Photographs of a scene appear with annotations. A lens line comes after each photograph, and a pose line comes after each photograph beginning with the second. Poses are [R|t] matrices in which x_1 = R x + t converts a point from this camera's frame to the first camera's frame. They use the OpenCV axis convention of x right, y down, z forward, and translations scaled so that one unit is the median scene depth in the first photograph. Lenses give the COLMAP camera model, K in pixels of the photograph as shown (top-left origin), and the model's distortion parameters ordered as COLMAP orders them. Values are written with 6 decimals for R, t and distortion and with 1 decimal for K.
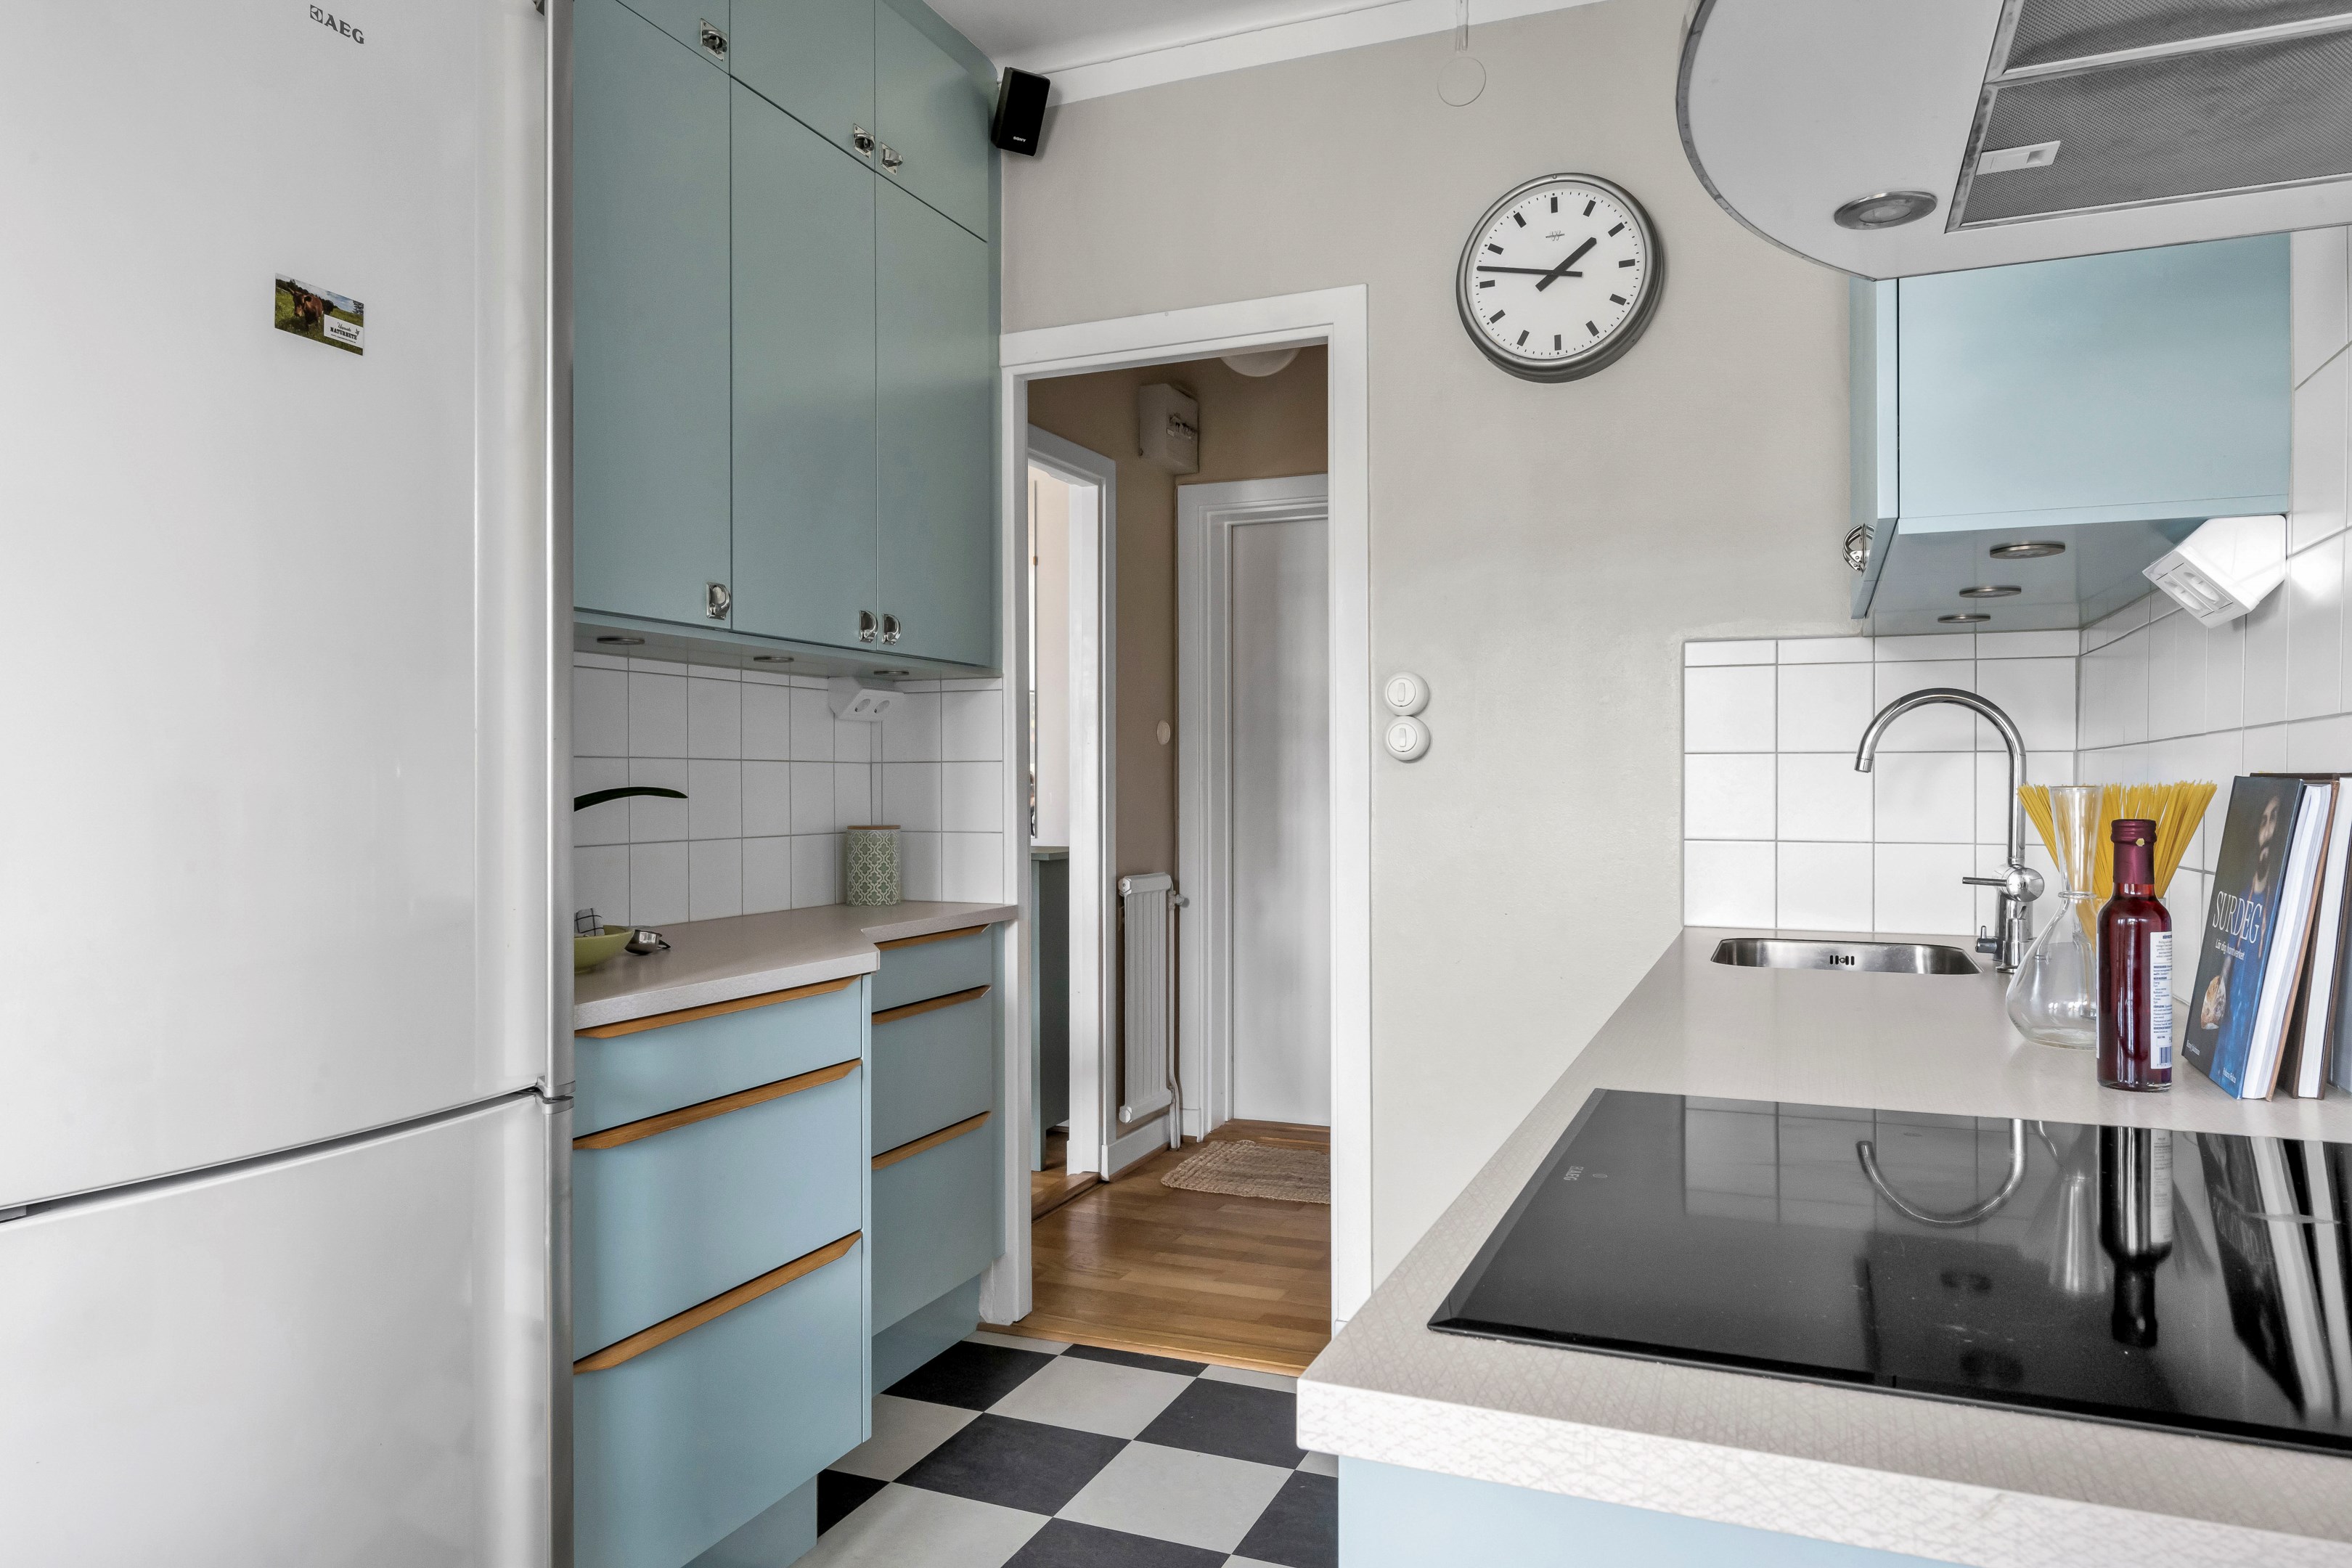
lens RADIAL K [[1506.5, 0, 1176.0], [0, 1506.5, 784.0], [0, 0, 1]] dist [0.001387, 0.000646]
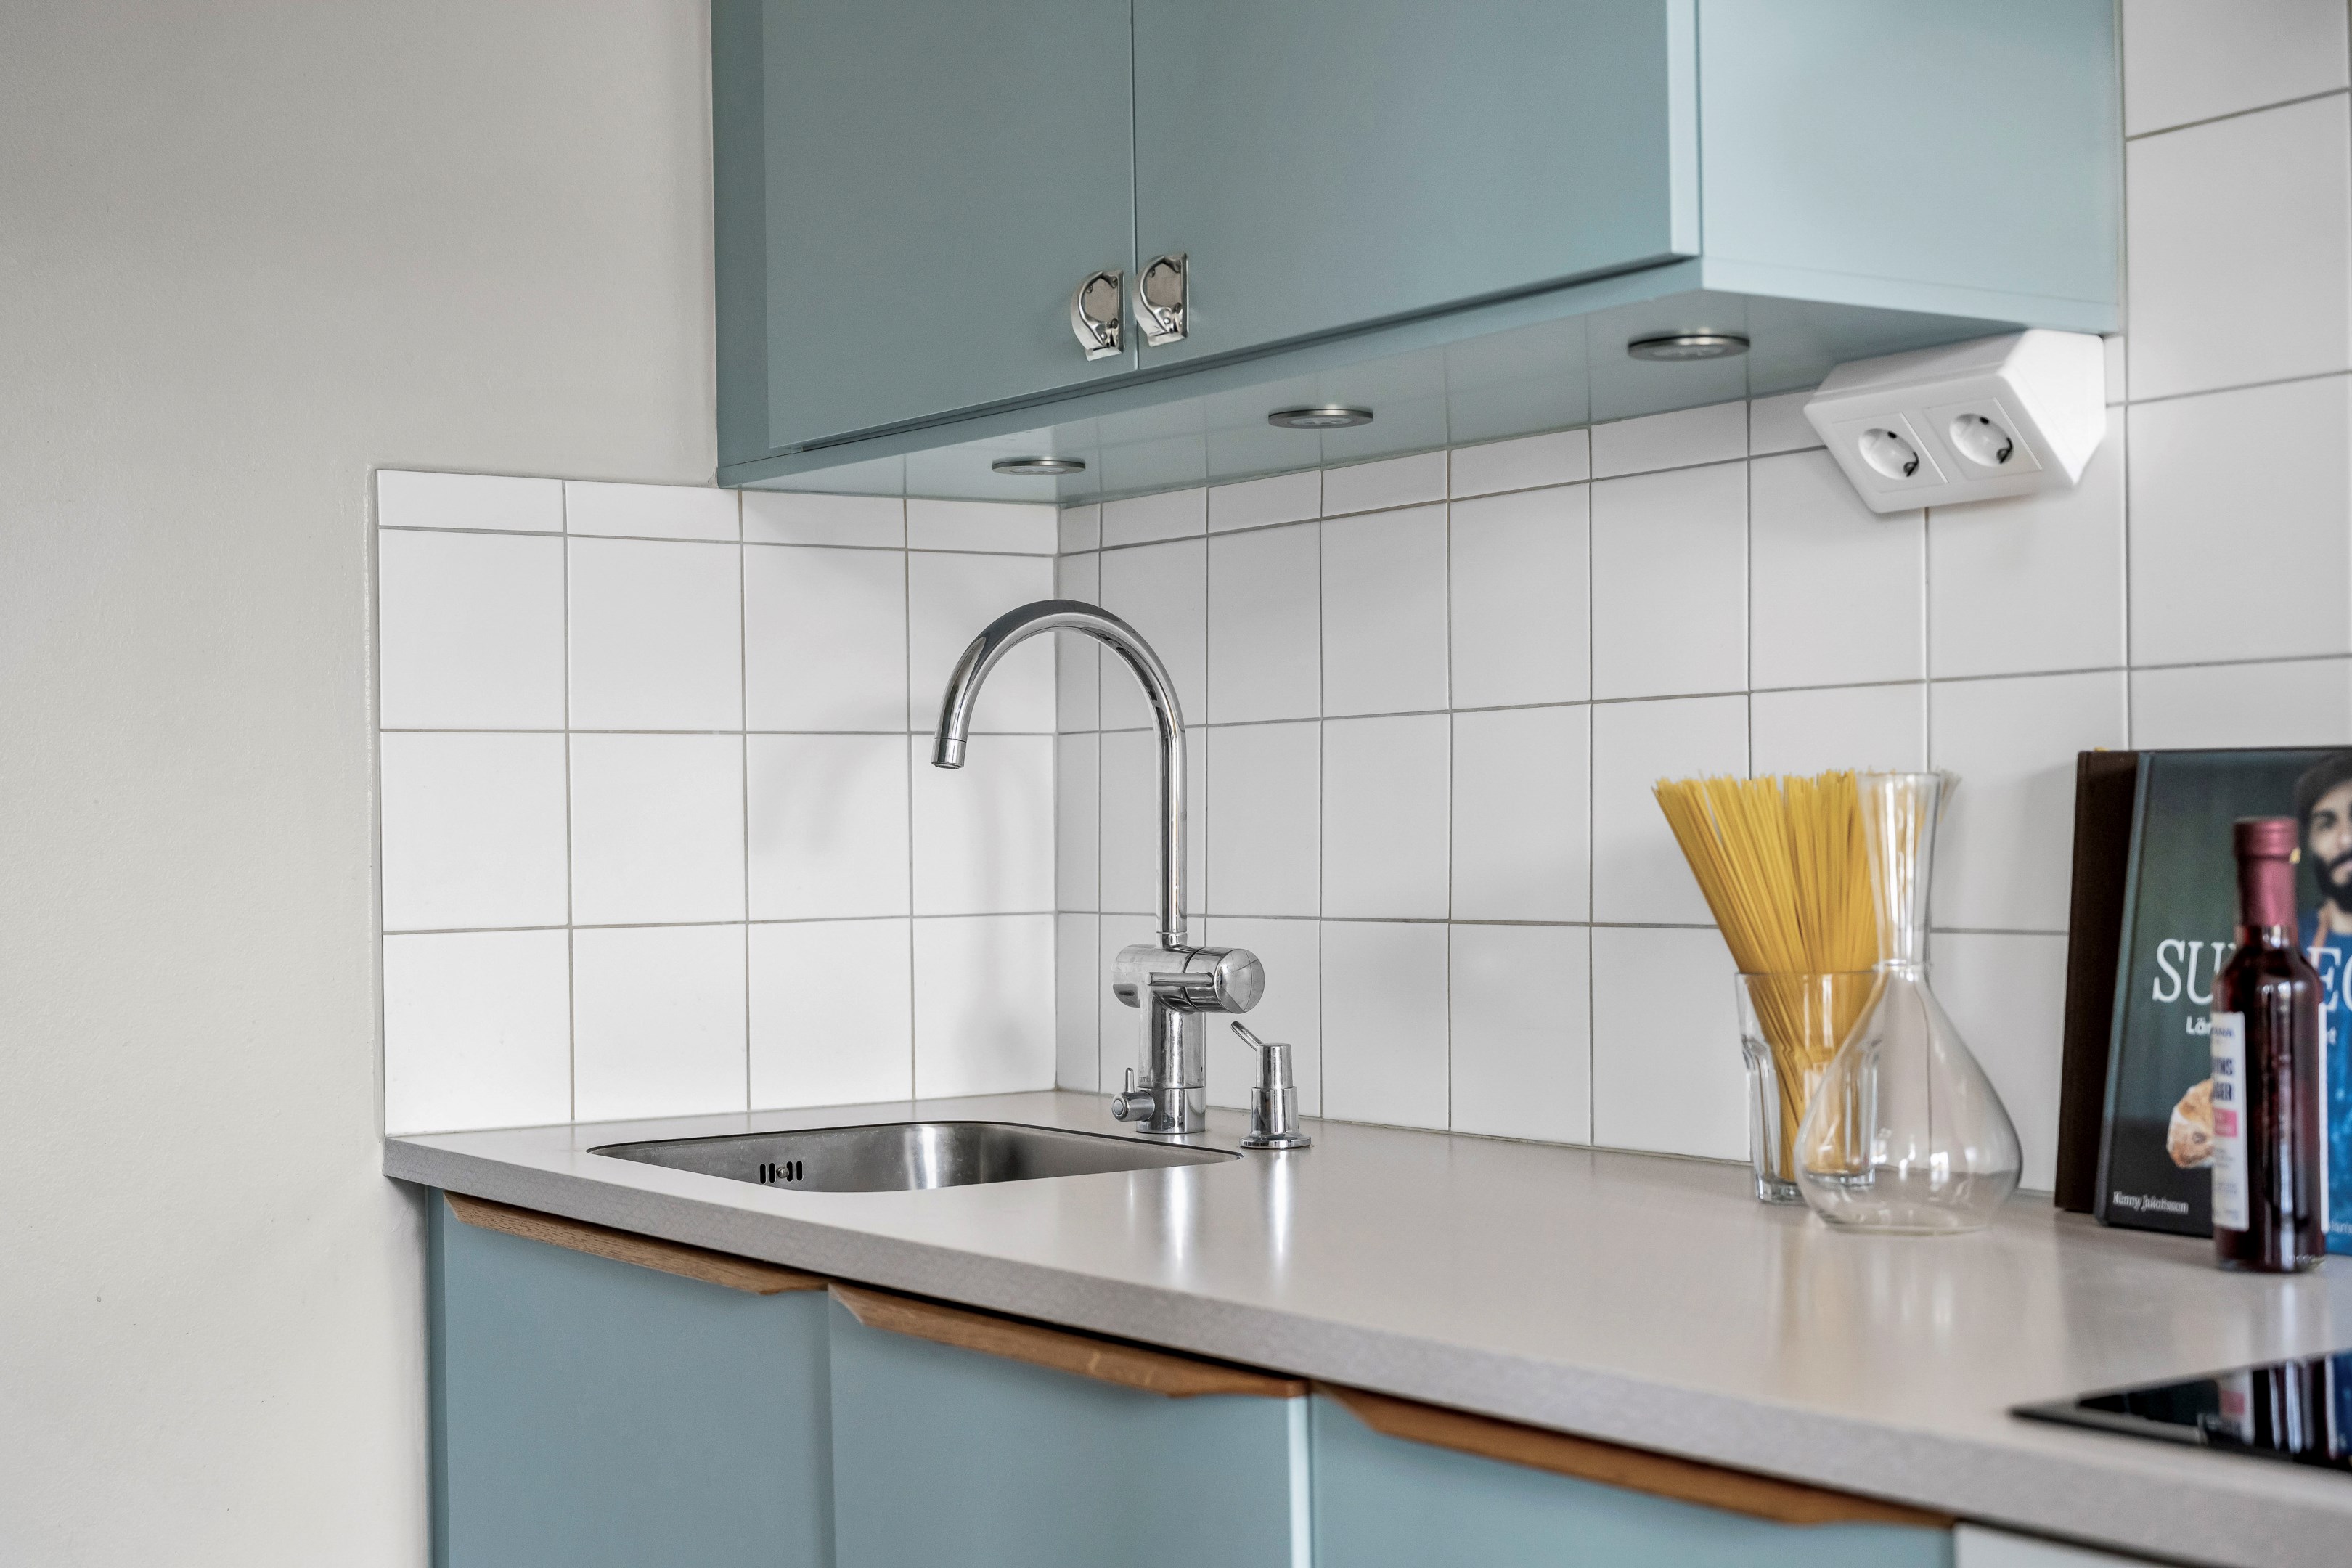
lens RADIAL K [[3307.2, 0, 1176.0], [0, 3307.2, 784.0], [0, 0, 1]] dist [-0.000413, 0.036186]
pose [[0.542330, 0.000572, 0.840165, -0.192573], [0.015288, 0.999827, -0.010549, 0.004728], [-0.840026, 0.018566, 0.542228, 0.181370]]
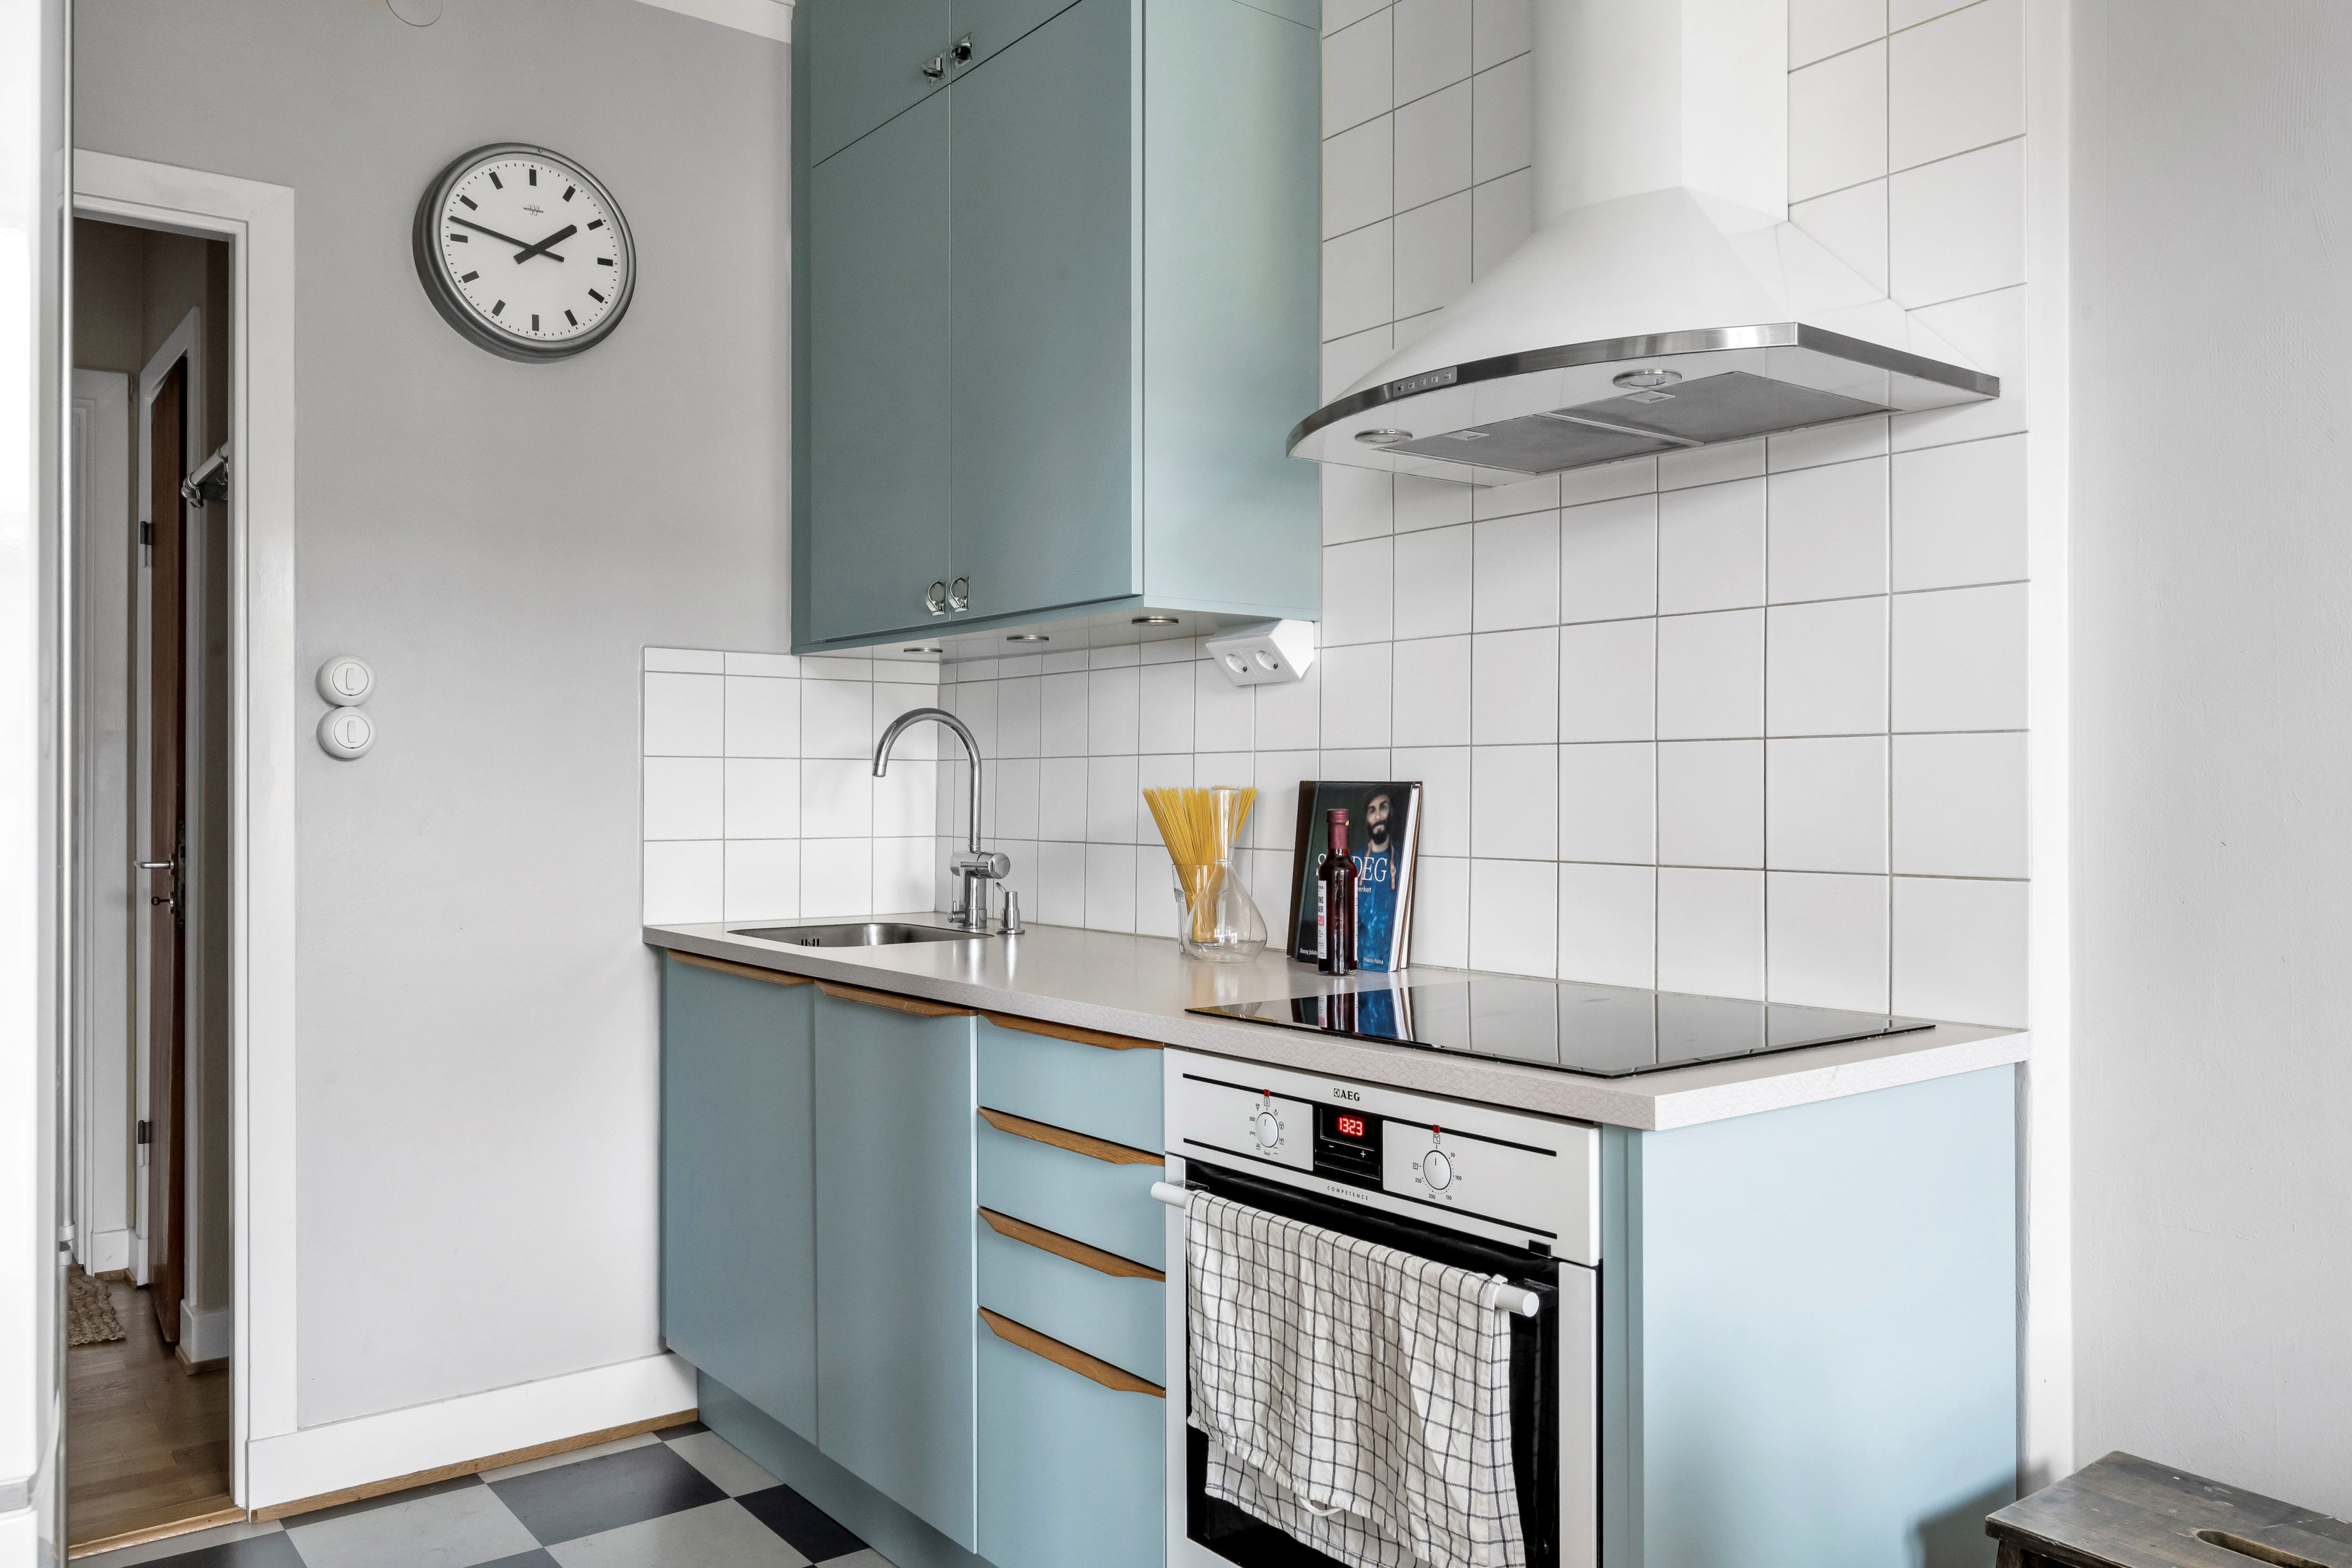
lens RADIAL K [[1749.0, 0, 1176.0], [0, 1749.0, 784.0], [0, 0, 1]] dist [-0.002254, -0.003052]
pose [[0.499059, 0.002051, 0.866566, -0.300721], [-0.001254, 0.999998, -0.001644, -0.000124], [-0.866567, -0.000266, 0.499060, 0.058700]]
